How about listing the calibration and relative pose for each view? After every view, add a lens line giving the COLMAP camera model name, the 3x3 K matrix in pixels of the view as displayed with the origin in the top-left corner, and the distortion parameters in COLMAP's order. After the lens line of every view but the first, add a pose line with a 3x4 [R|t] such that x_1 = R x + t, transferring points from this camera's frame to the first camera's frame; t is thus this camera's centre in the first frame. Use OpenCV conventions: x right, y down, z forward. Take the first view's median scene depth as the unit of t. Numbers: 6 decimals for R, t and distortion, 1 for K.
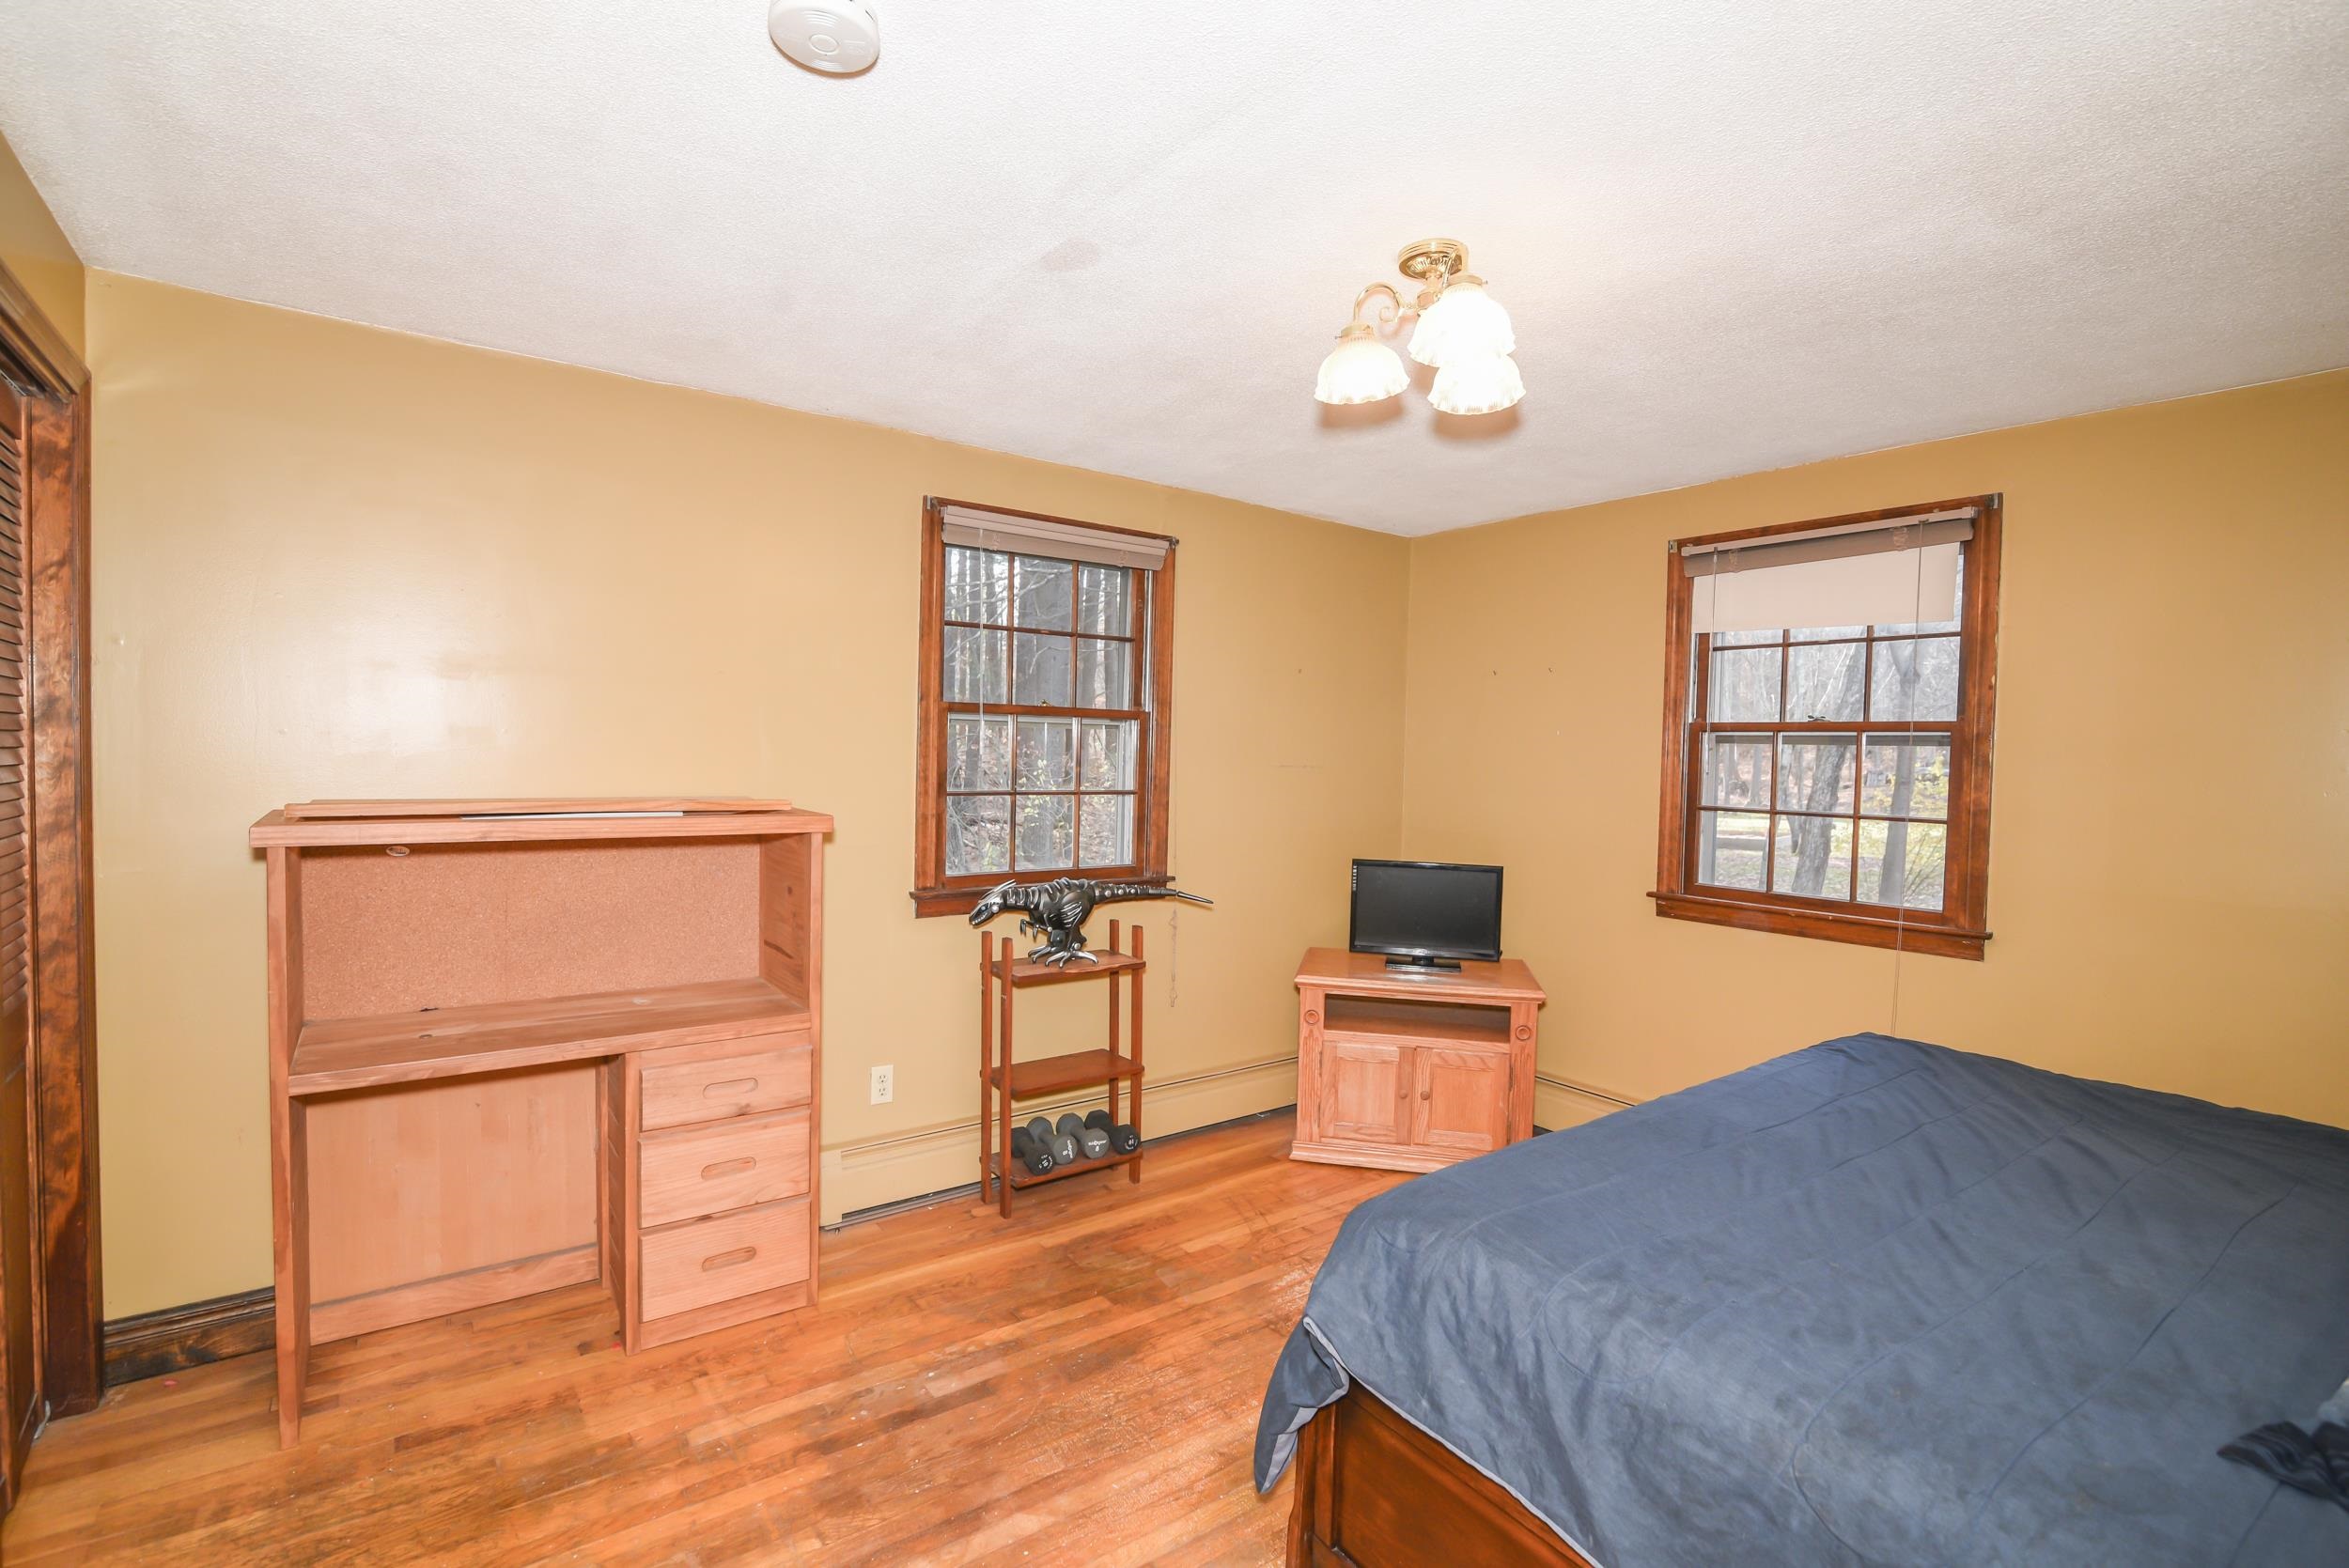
lens RADIAL K [[1078.2, 0, 1176.8], [0, 1078.2, 788.3], [0, 0, 1]] dist [-0.018587, 0.000156]
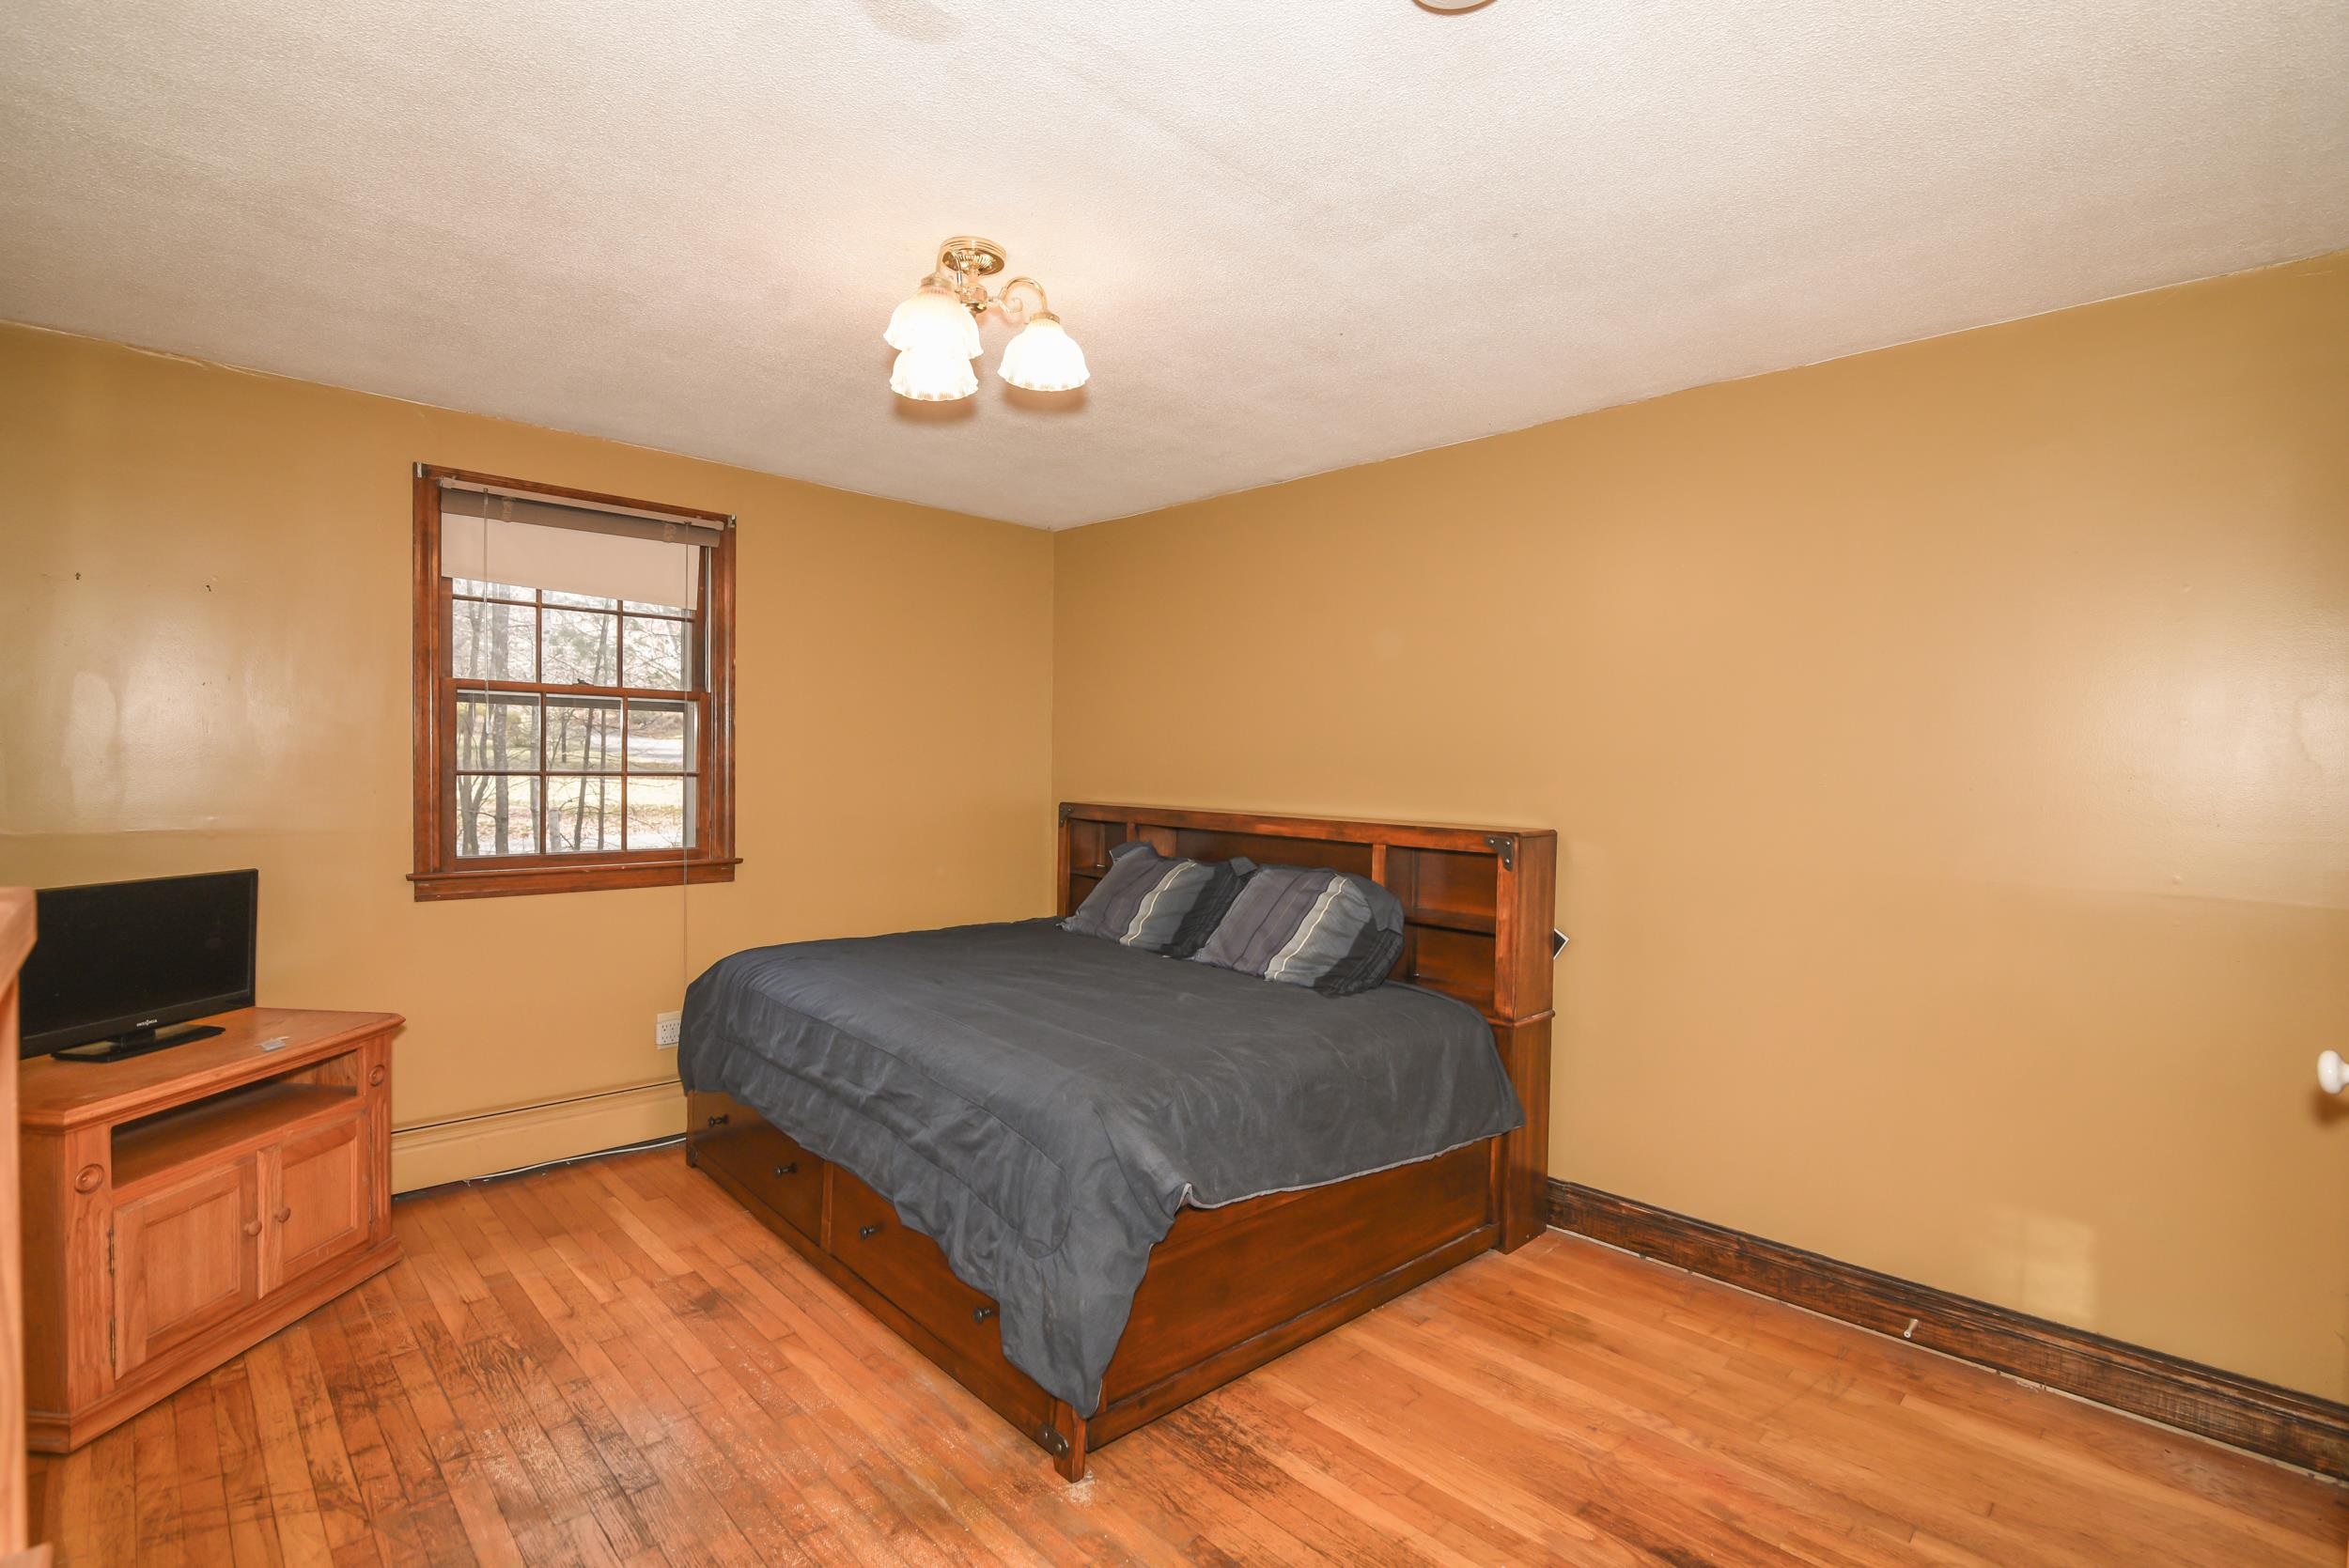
lens RADIAL K [[1076.5, 0, 1182.2], [0, 1076.5, 776.7], [0, 0, 1]] dist [-0.019790, -0.000022]
pose [[-0.133503, -0.040061, 0.990238, -0.695710], [0.011437, 0.999054, 0.041960, -0.013436], [-0.990982, 0.016927, -0.132919, 0.751953]]
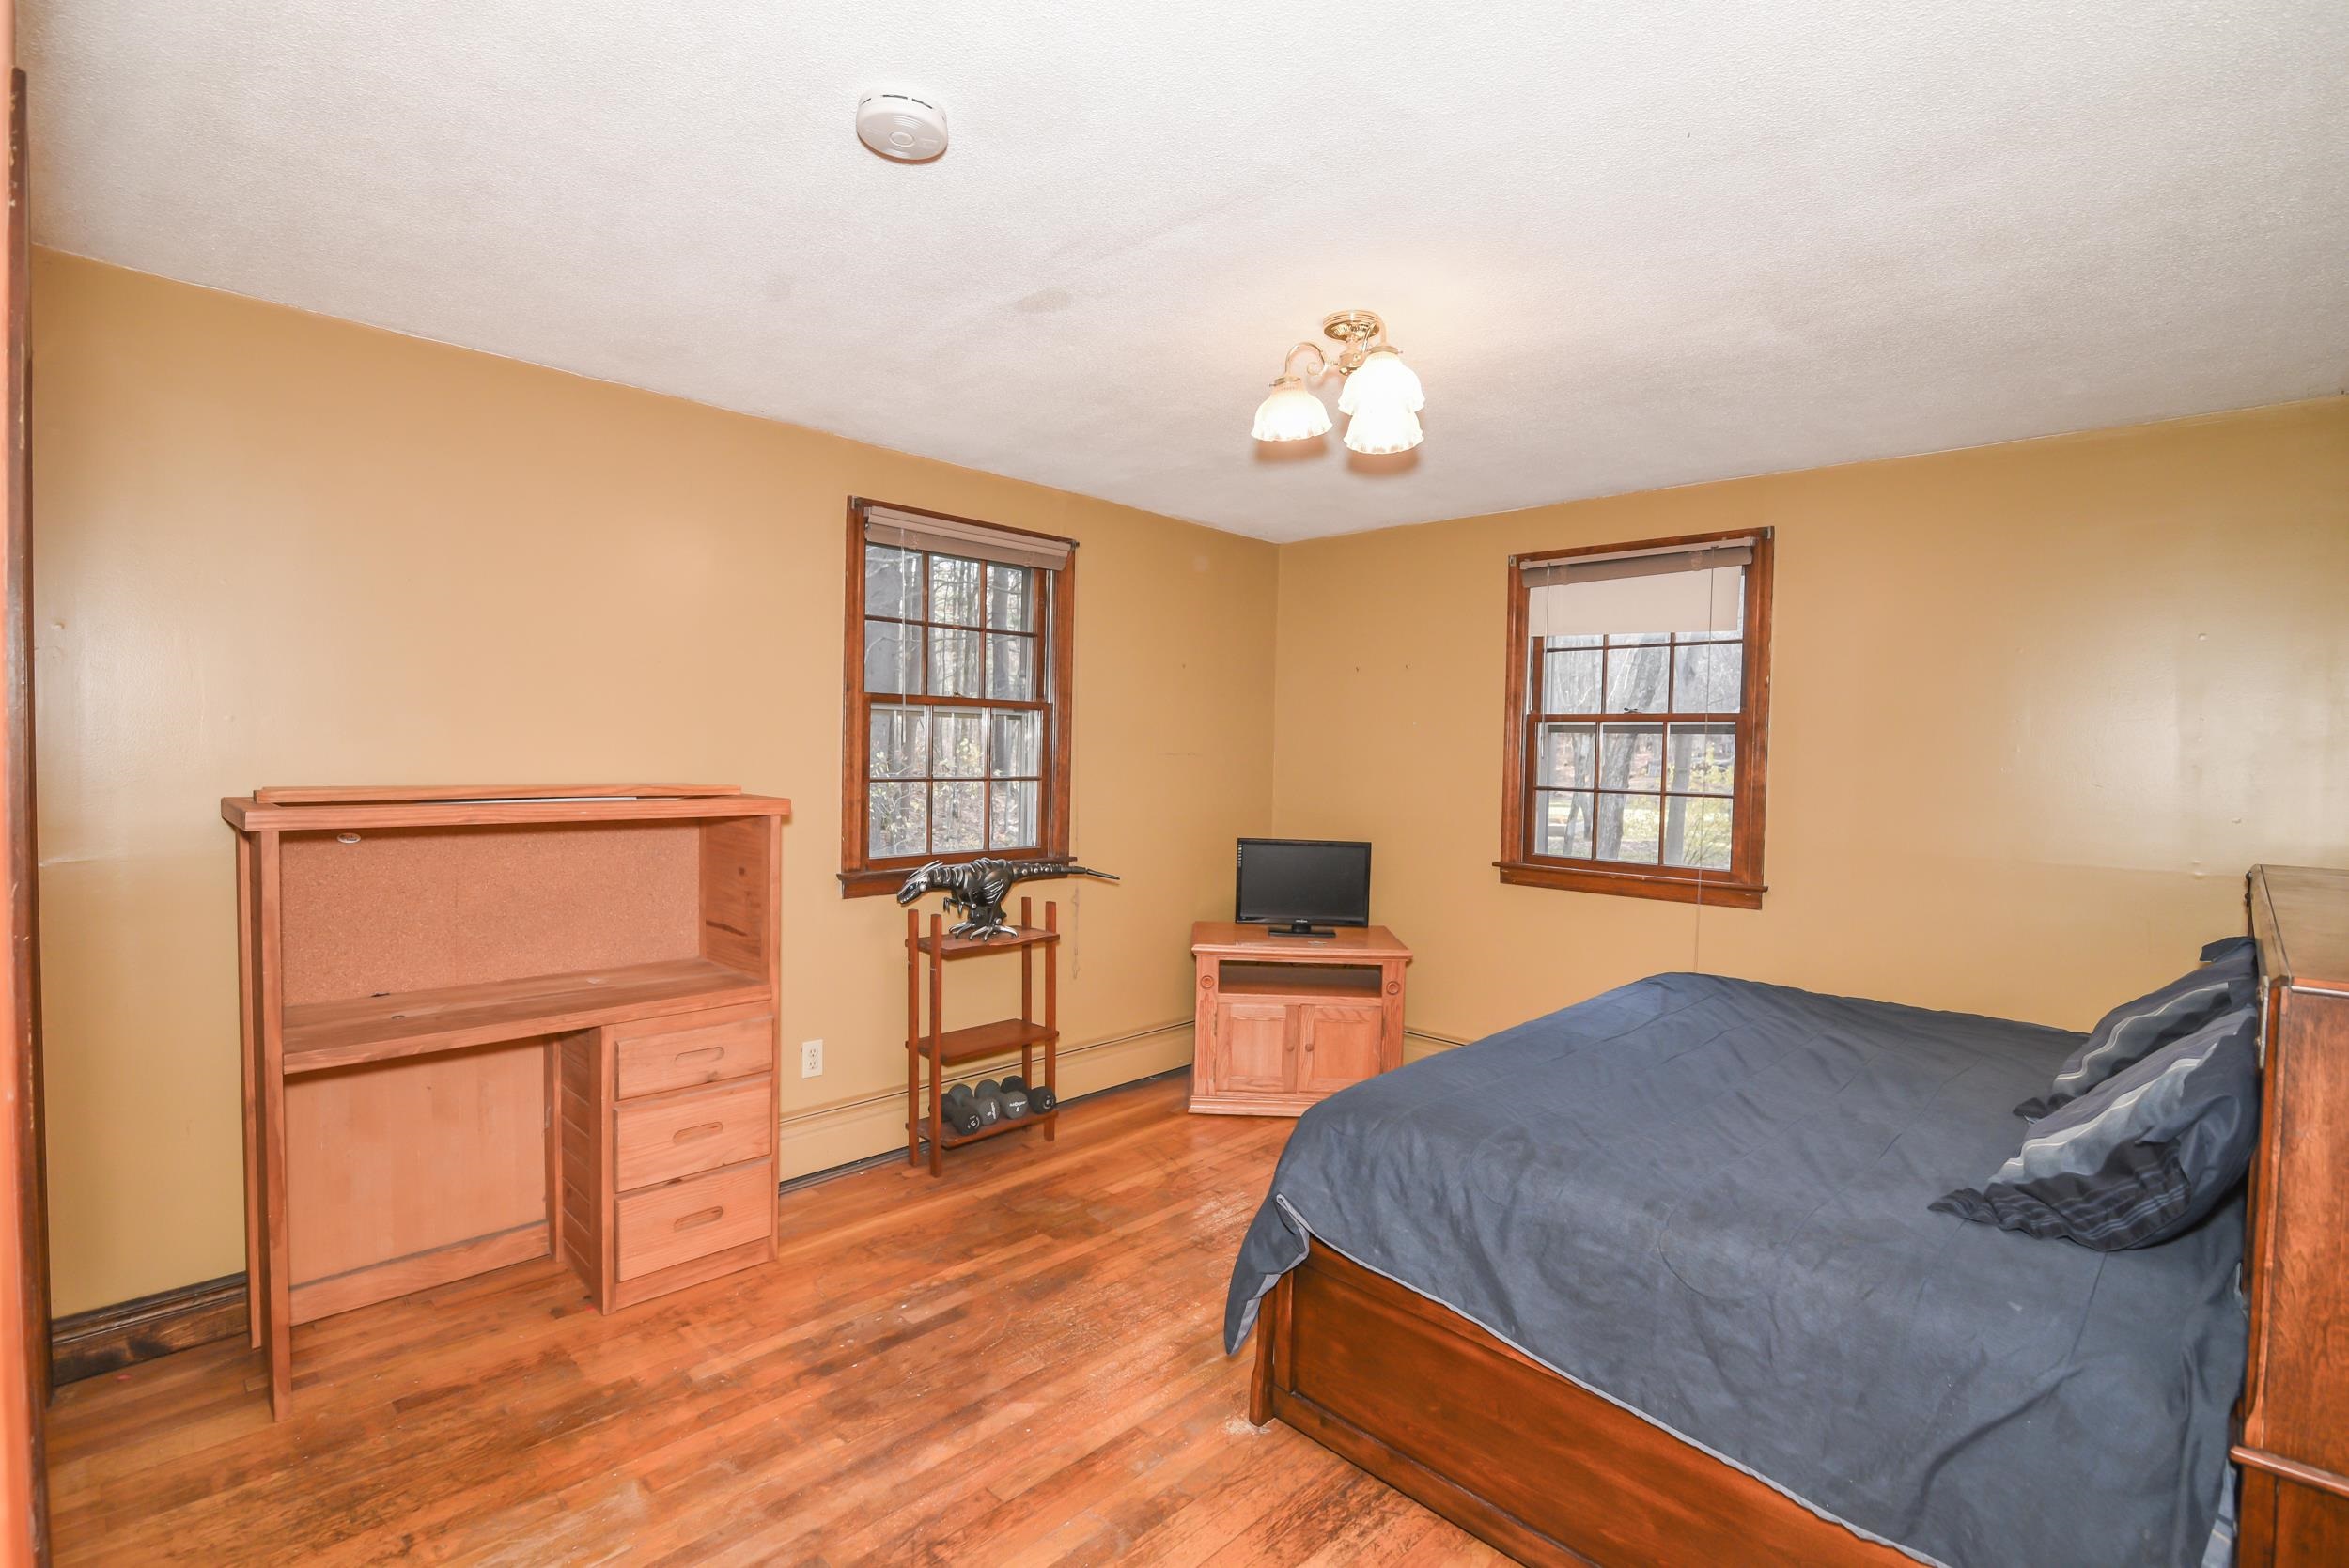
lens RADIAL K [[1096.5, 0, 1180.3], [0, 1096.5, 789.3], [0, 0, 1]] dist [-0.017900, -0.000081]
pose [[0.985621, -0.008960, 0.168734, -0.128239], [0.007897, 0.999945, 0.006965, 0.012021], [-0.168787, -0.005533, 0.985637, -0.138752]]
